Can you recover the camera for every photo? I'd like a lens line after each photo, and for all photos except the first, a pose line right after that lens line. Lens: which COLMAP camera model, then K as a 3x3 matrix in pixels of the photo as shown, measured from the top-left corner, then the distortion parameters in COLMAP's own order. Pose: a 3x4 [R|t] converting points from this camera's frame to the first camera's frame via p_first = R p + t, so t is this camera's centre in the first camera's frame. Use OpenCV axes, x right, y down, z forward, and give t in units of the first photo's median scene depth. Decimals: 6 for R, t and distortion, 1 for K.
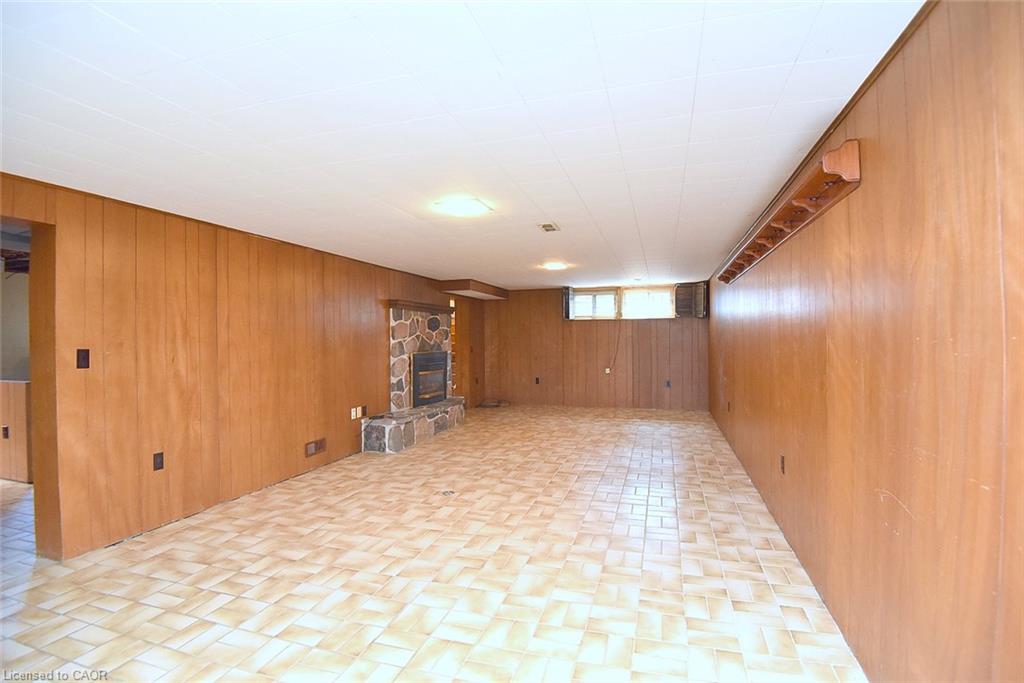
lens RADIAL K [[473.5, 0, 515.6], [0, 473.5, 337.1], [0, 0, 1]] dist [-0.021873, -0.015302]
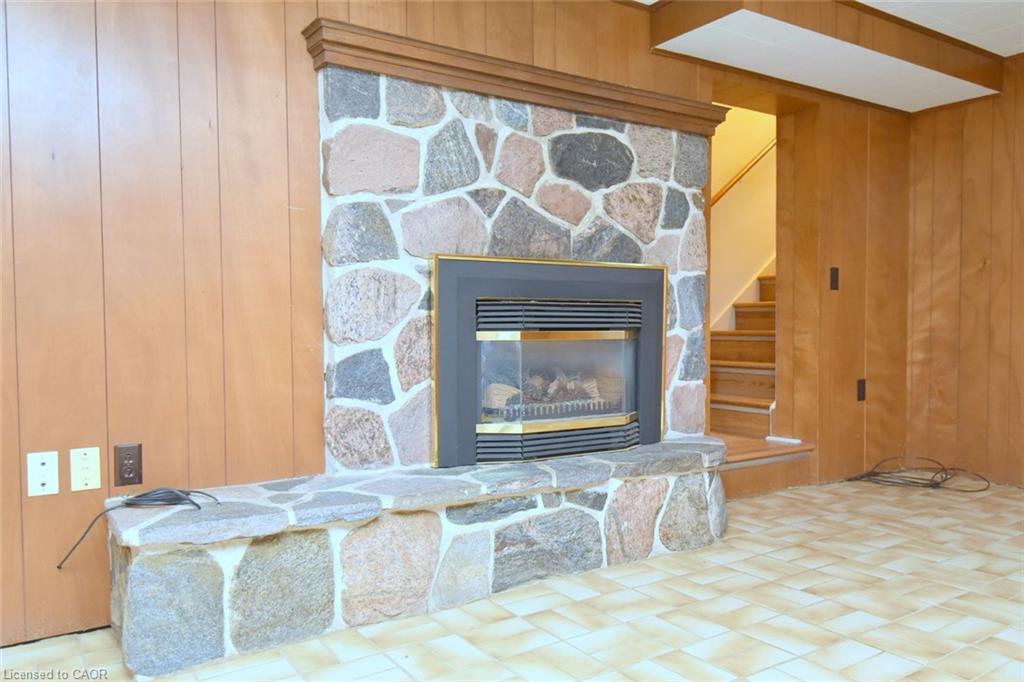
lens RADIAL K [[788.9, 0, 530.0], [0, 788.9, 351.3], [0, 0, 1]] dist [0.022119, -0.001697]
pose [[0.777453, 0.028739, -0.628284, 0.092867], [-0.000564, 0.998987, 0.044997, 0.068547], [0.628941, -0.034629, 0.776681, 0.717209]]
